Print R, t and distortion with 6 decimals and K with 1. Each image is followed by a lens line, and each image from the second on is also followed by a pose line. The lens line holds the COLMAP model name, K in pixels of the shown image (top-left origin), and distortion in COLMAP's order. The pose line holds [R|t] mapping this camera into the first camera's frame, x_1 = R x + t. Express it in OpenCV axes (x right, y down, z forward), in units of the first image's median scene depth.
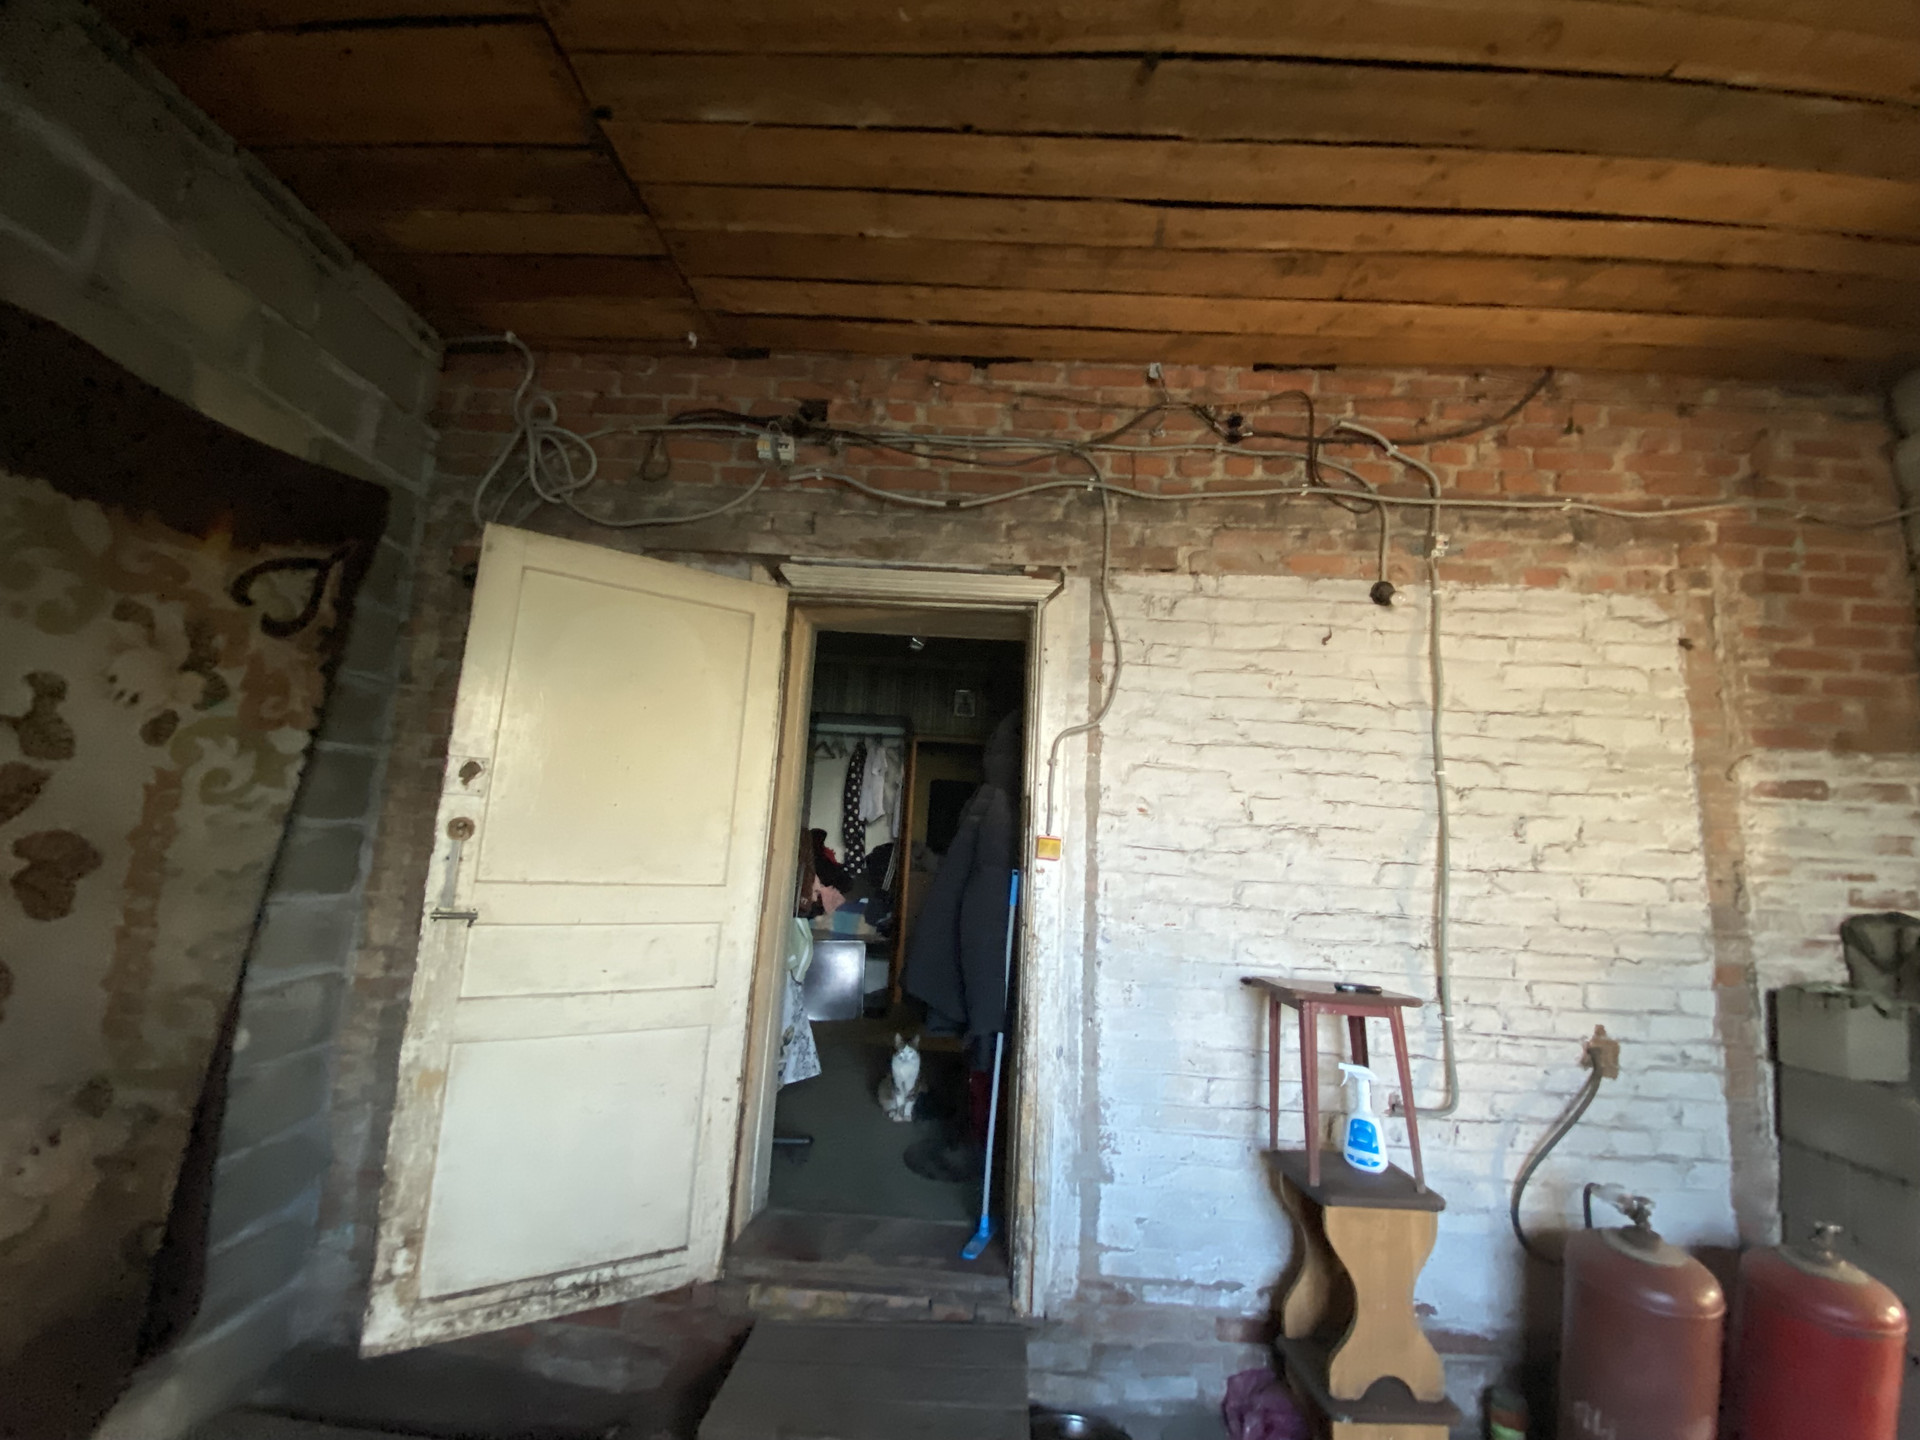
lens RADIAL K [[774.4, 0, 964.8], [0, 774.4, 722.7], [0, 0, 1]] dist [-0.021876, -0.001818]
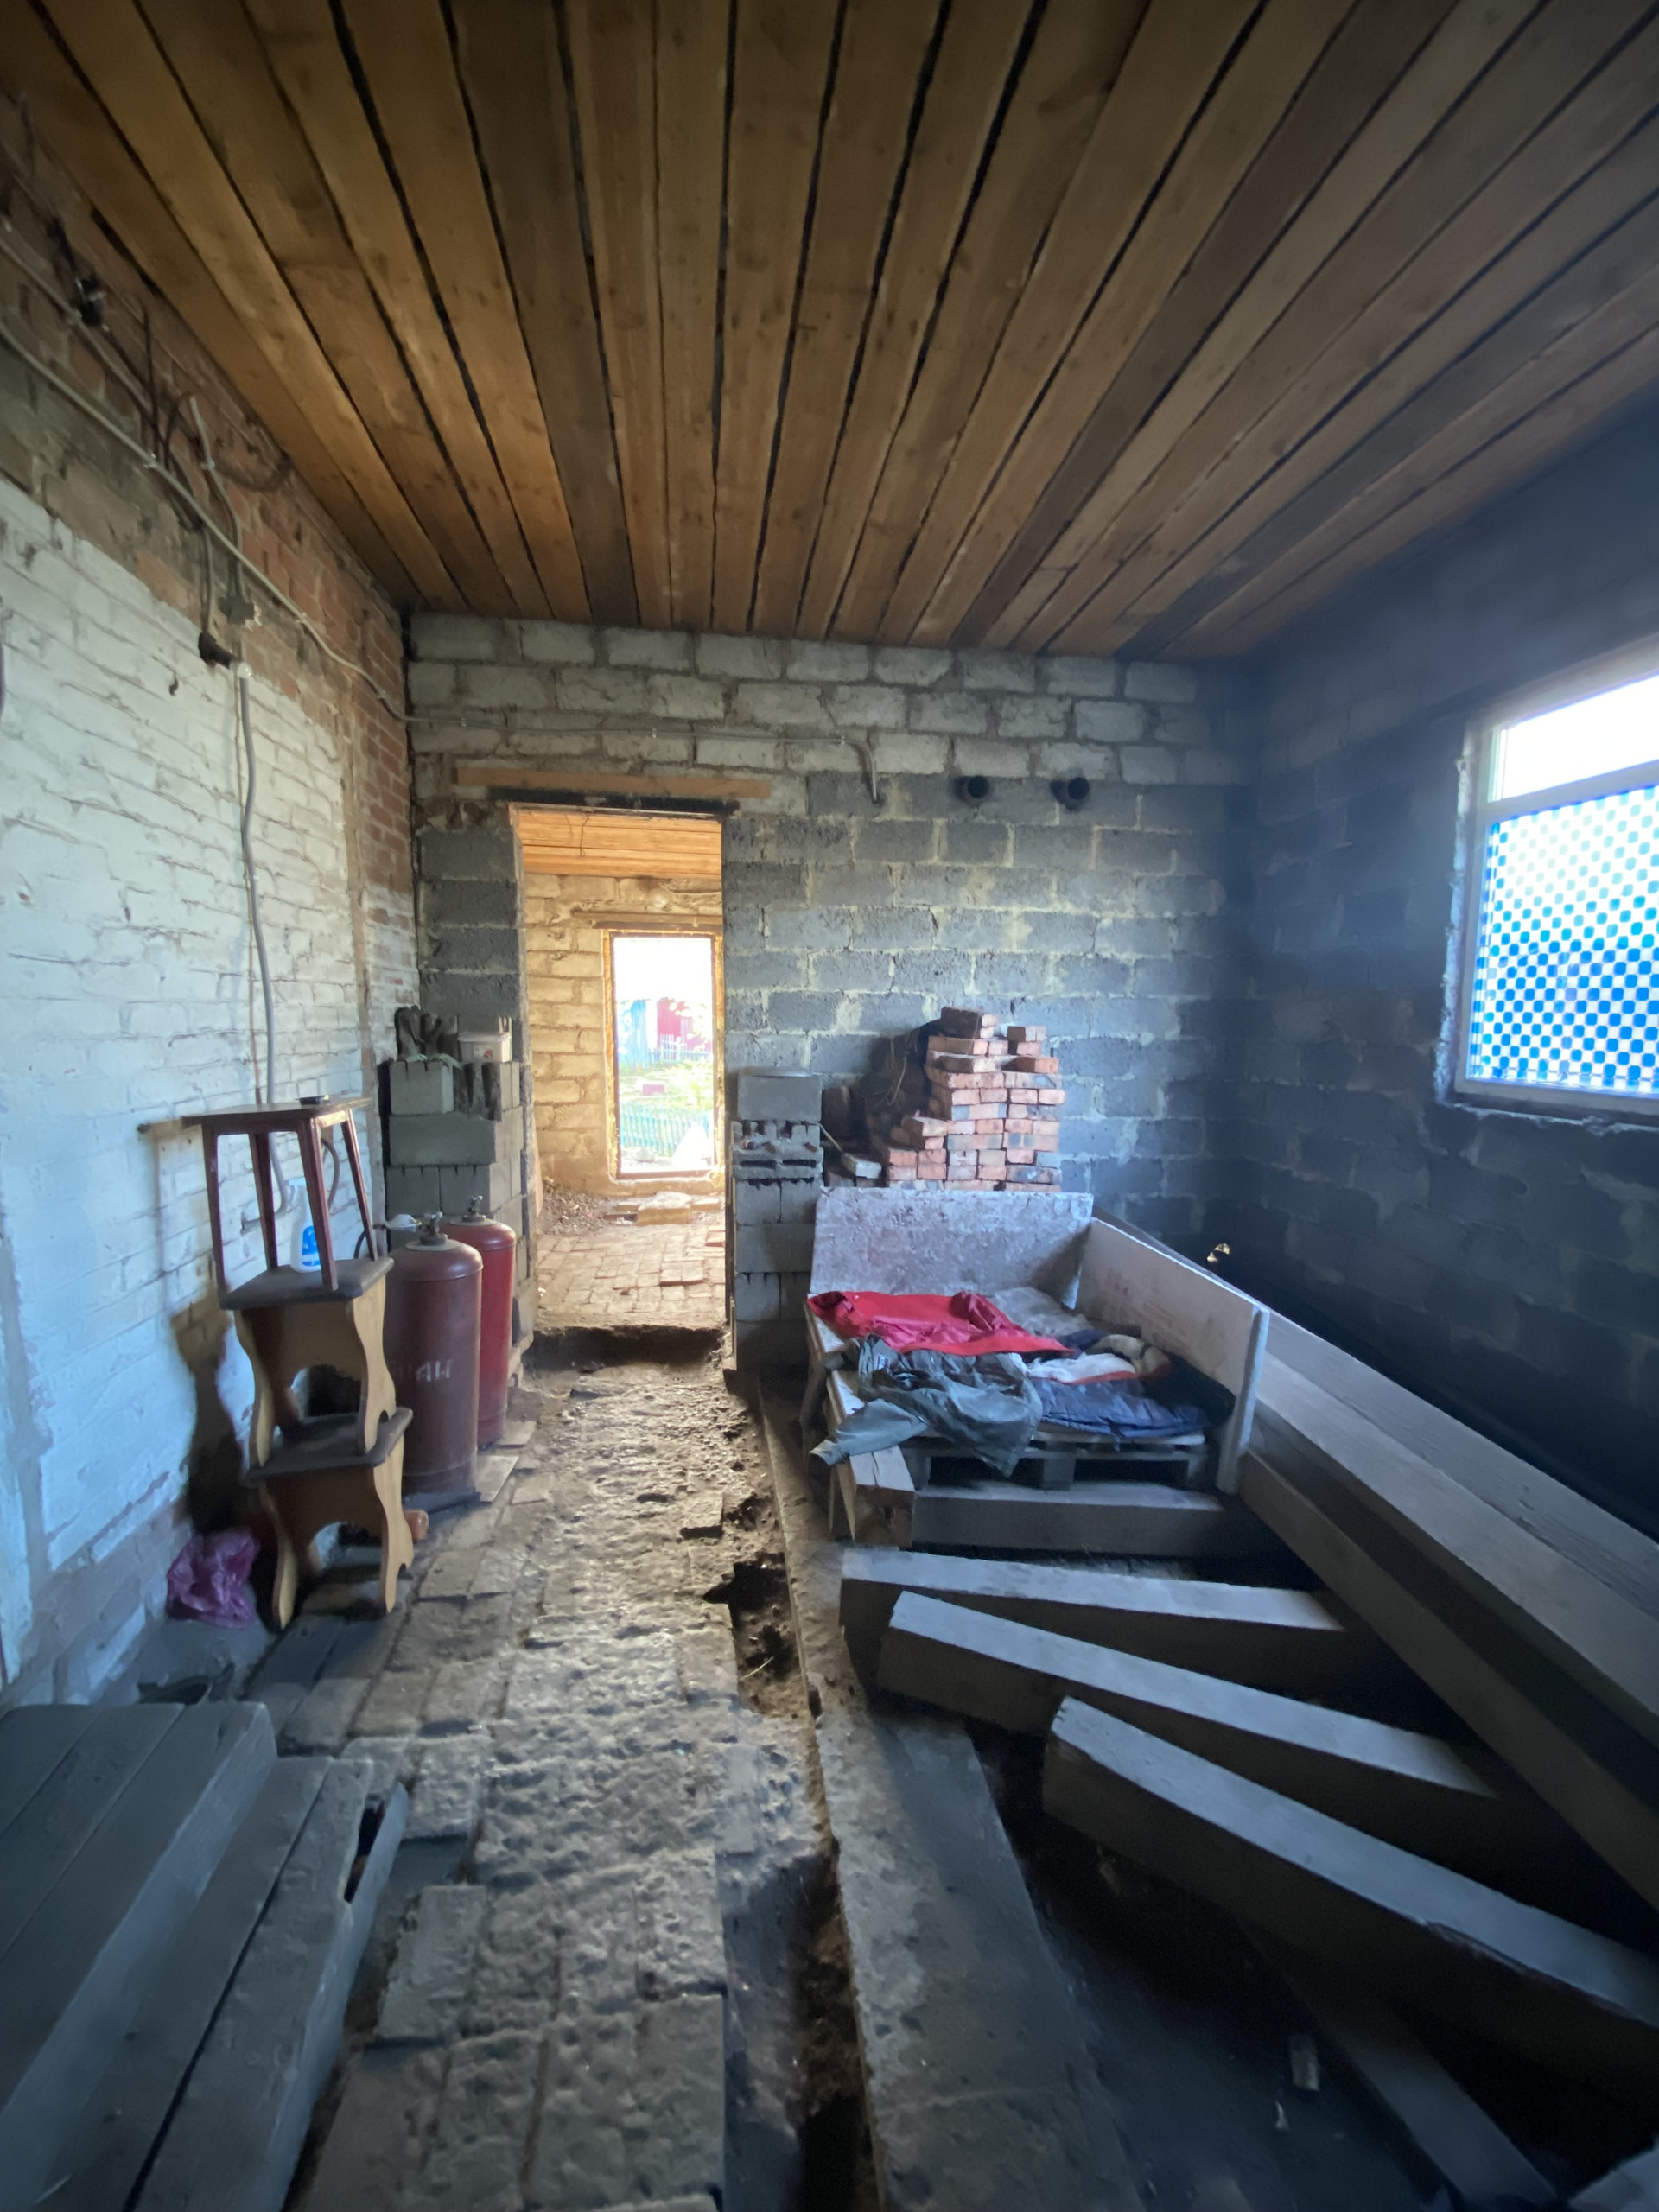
lens RADIAL K [[892.2, 0, 839.9], [0, 892.2, 1118.0], [0, 0, 1]] dist [-0.021876, -0.001818]
pose [[-0.175970, -0.174213, 0.968857, -0.606155], [-0.166053, 0.975365, 0.145223, 0.077189], [-0.970289, -0.135327, -0.200563, 0.484874]]
